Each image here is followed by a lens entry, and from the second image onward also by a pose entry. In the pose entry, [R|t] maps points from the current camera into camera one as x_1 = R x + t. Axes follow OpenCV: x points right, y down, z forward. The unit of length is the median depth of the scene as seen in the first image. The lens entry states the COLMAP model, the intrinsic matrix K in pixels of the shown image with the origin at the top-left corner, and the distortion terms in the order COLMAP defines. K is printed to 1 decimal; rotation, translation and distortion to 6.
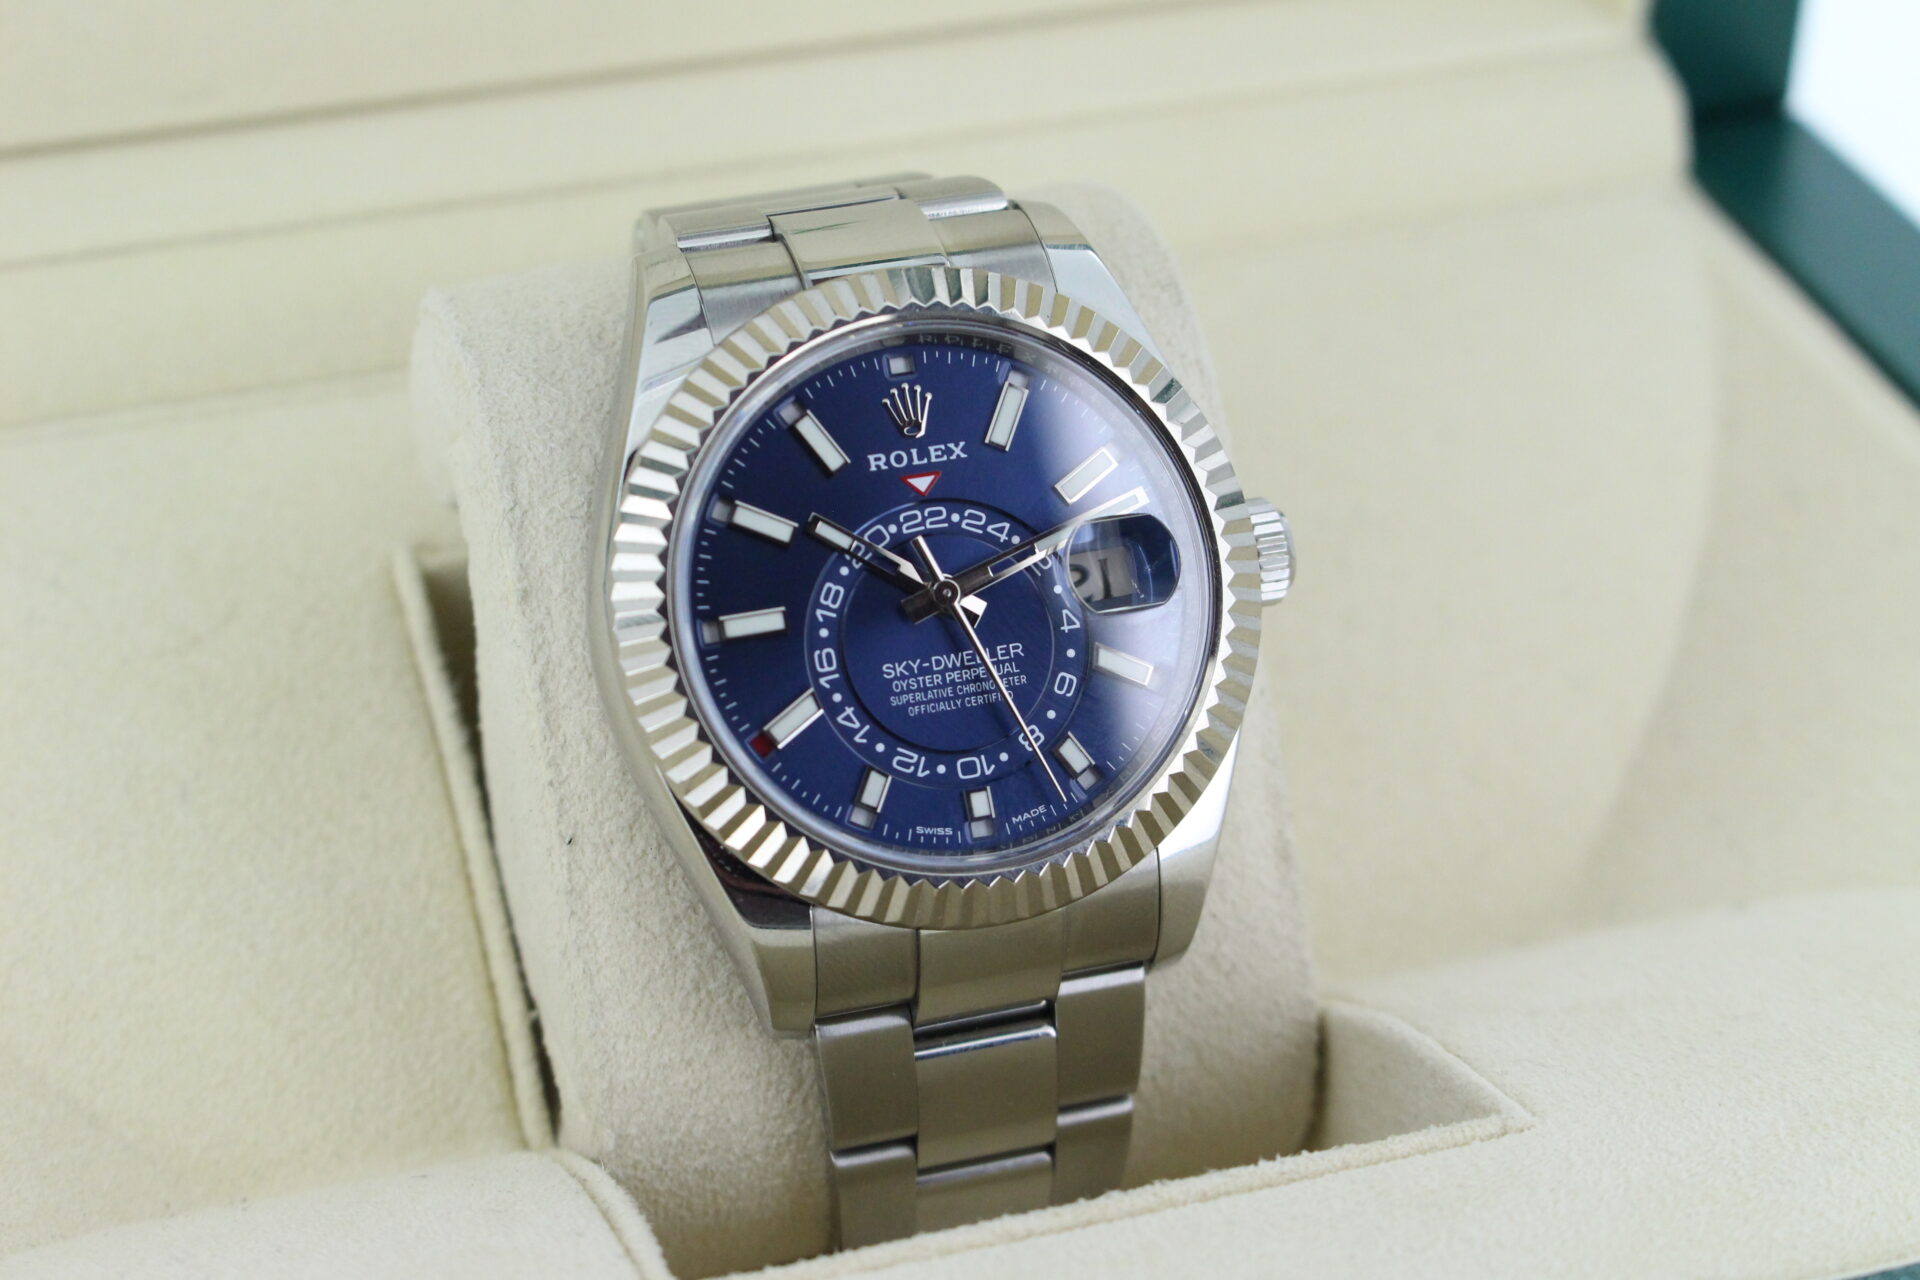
lens RADIAL K [[3996.8, 0, 966.4], [0, 3996.8, 641.2], [0, 0, 1]] dist [0.153507, 0.000000]
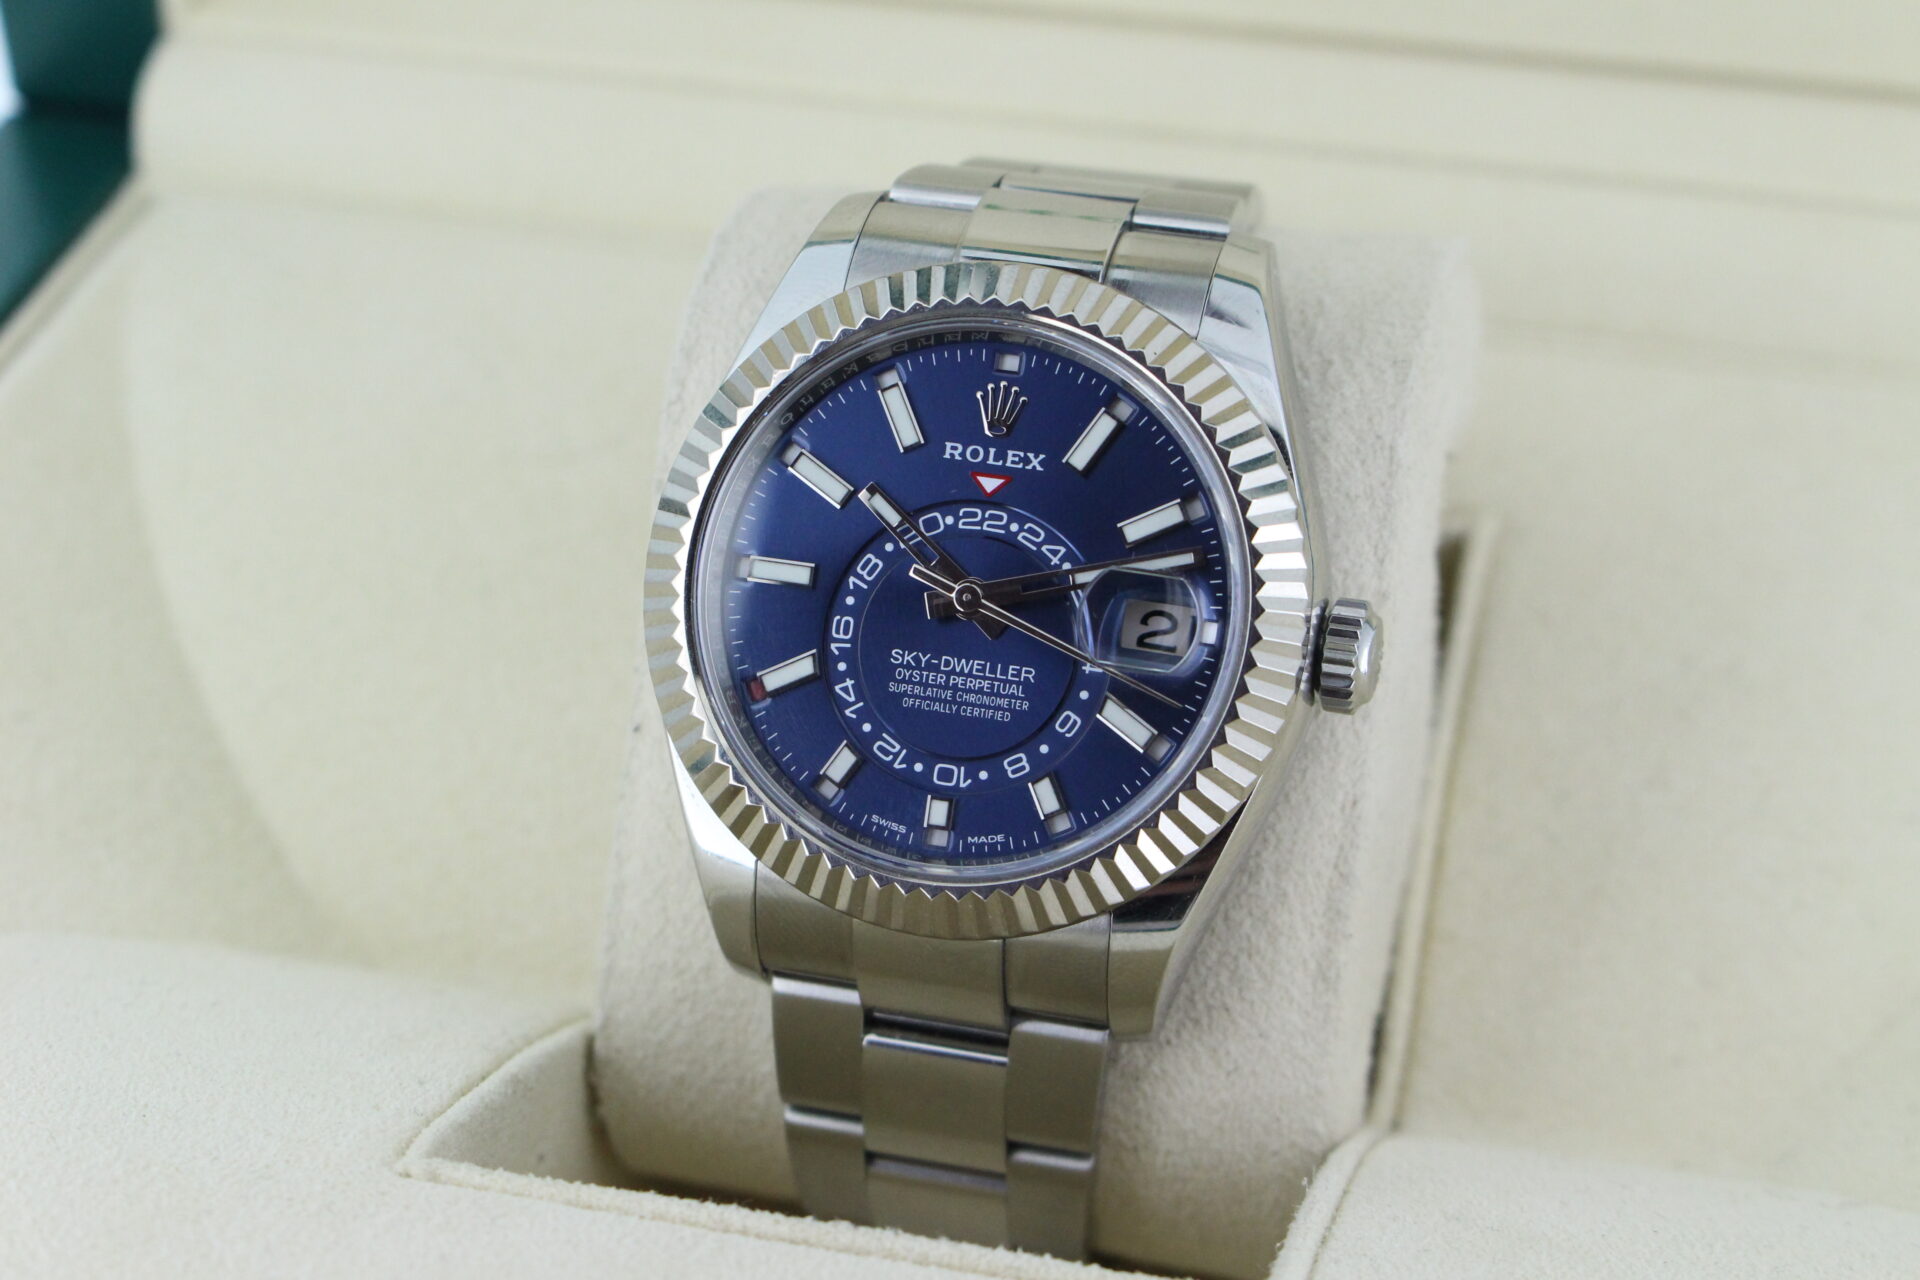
lens RADIAL K [[3996.8, 0, 961.2], [0, 3996.8, 627.5], [0, 0, 1]] dist [0.153507, 0.000000]
pose [[0.850202, 0.285818, -0.442114, 0.426411], [-0.272902, 0.957423, 0.094154, -0.096166], [0.450201, 0.040604, 0.892003, 0.123227]]
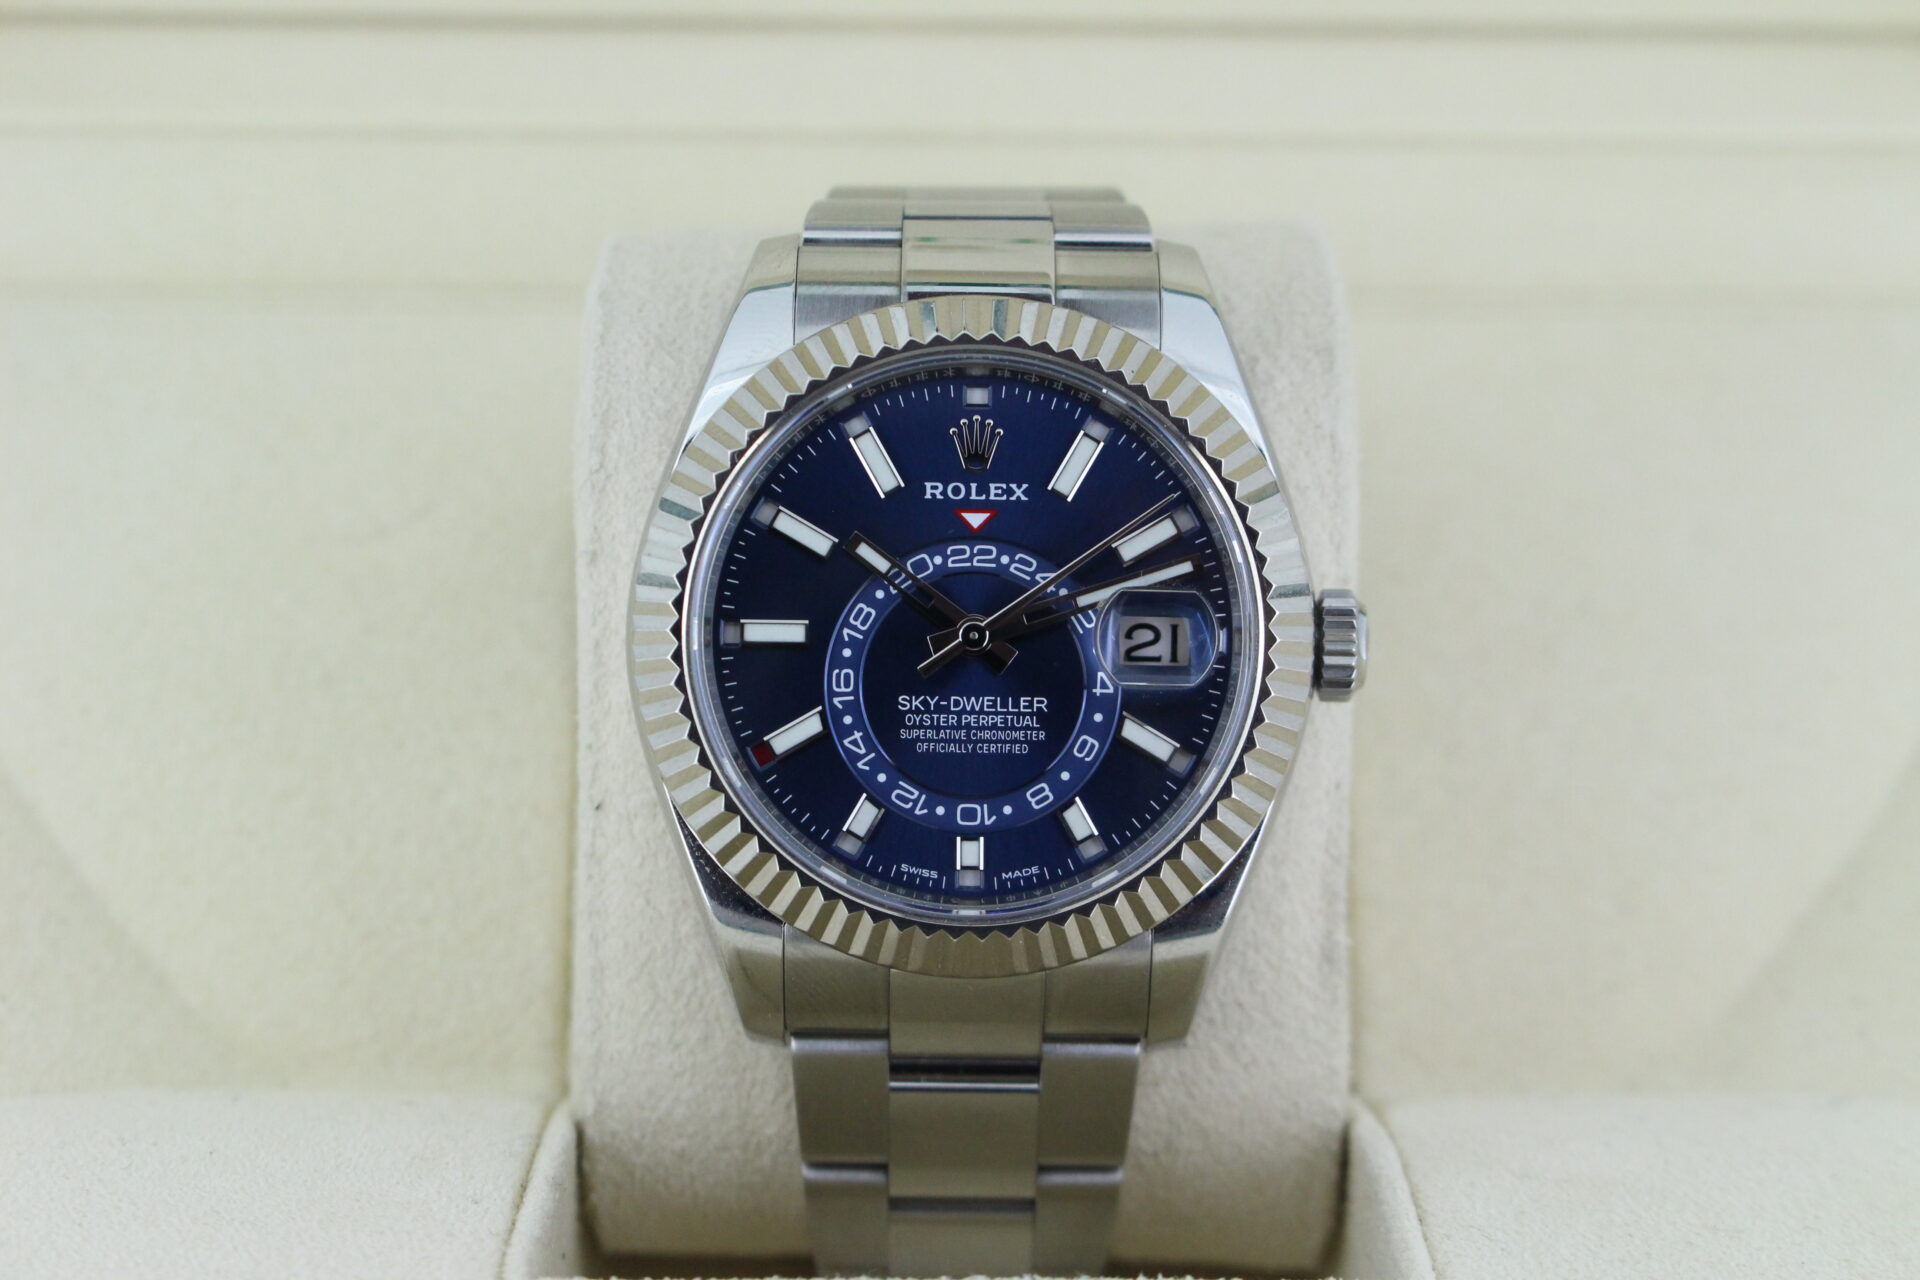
lens RADIAL K [[3996.8, 0, 958.9], [0, 3996.8, 650.9], [0, 0, 1]] dist [0.153507, 0.000000]
pose [[0.955748, 0.181166, -0.231784, 0.217215], [-0.169769, 0.983109, 0.068381, -0.073970], [0.240257, -0.026005, 0.970361, 0.049810]]
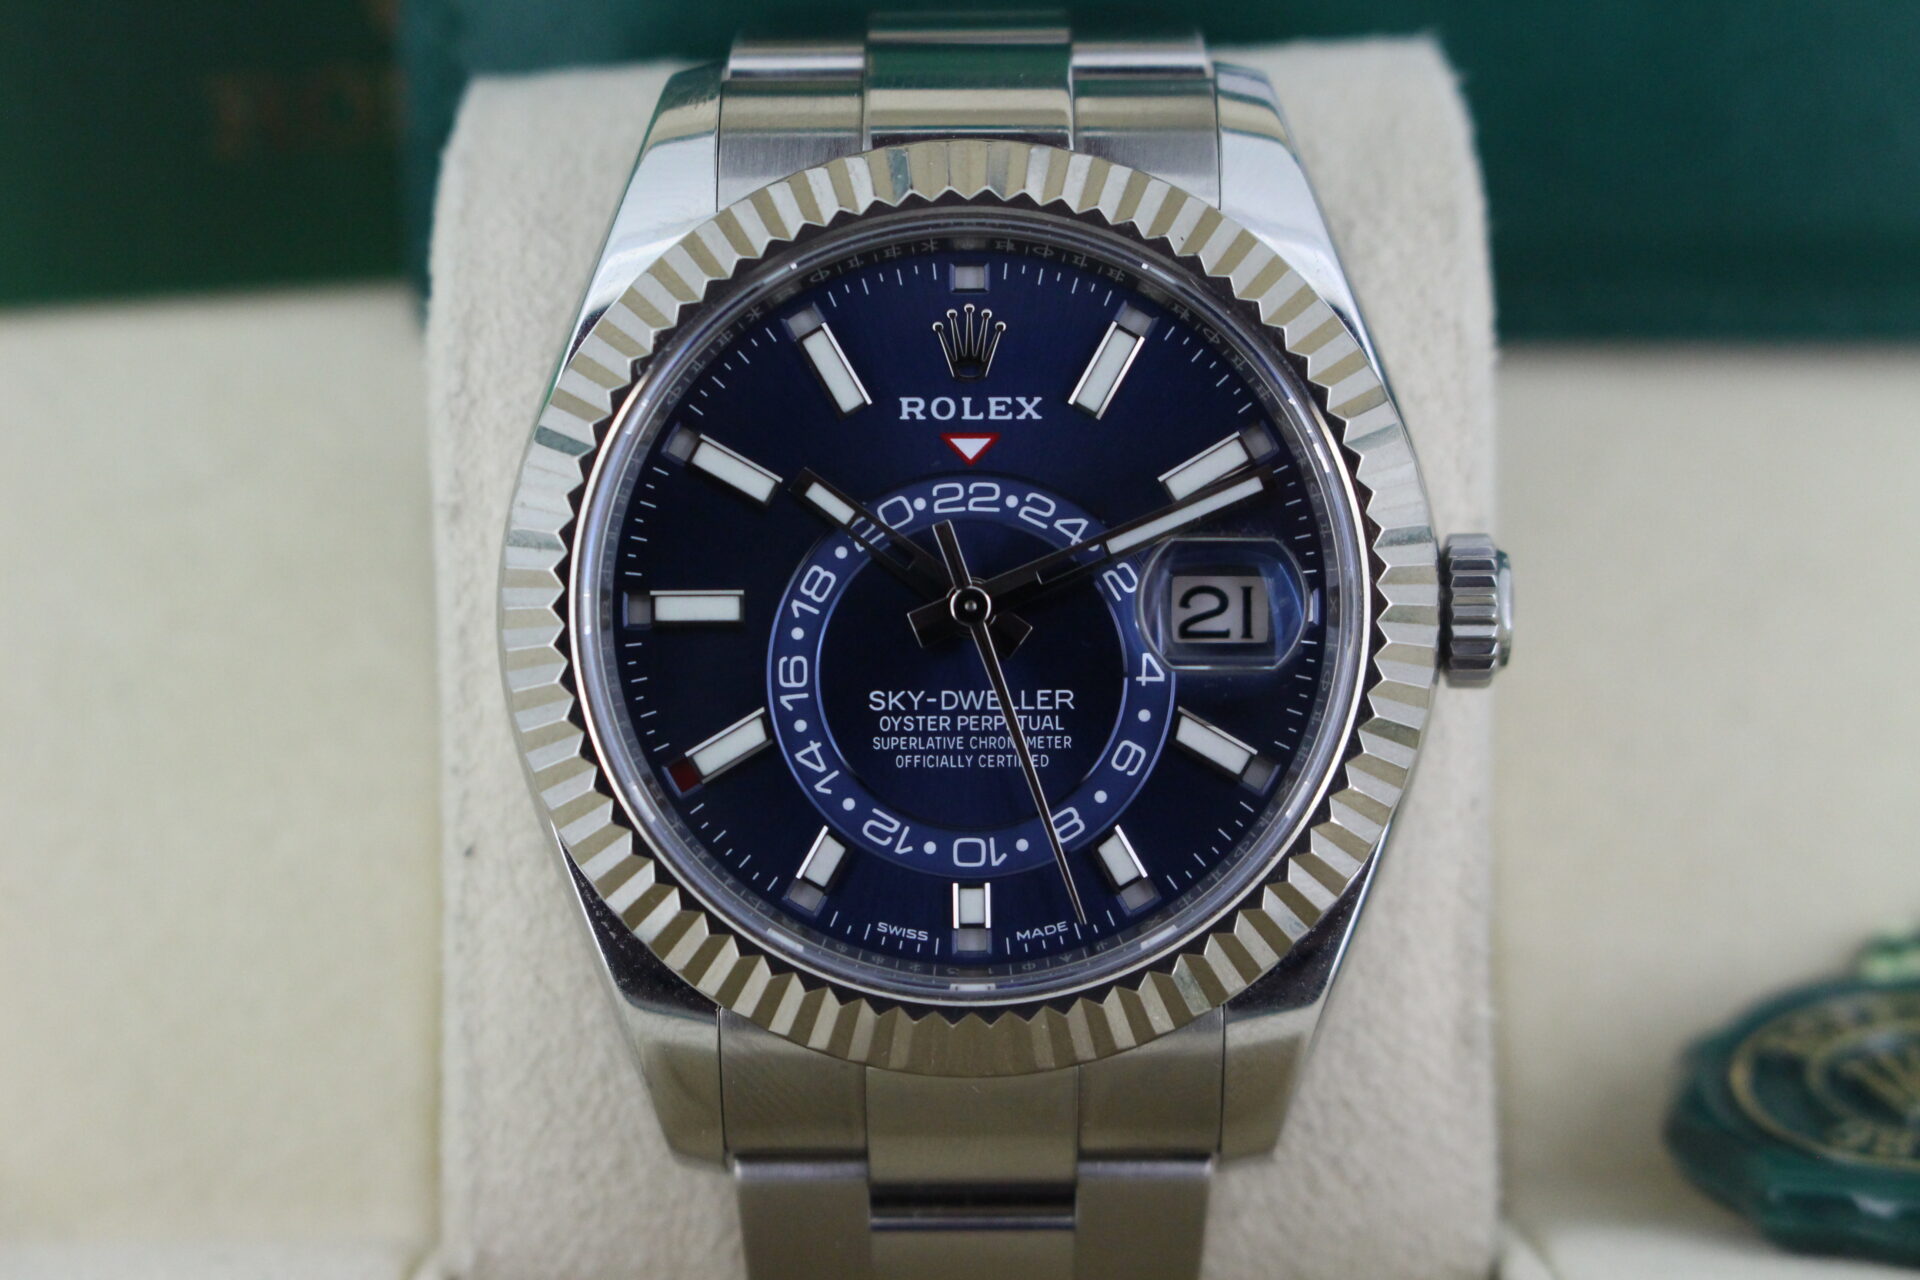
lens RADIAL K [[4527.3, 0, 971.9], [0, 4527.3, 672.2], [0, 0, 1]] dist [0.189678, 0.000000]
pose [[0.957113, 0.162309, -0.239981, 0.189057], [-0.149170, 0.986182, 0.072063, -0.058062], [0.248361, -0.033175, 0.968099, 0.217966]]
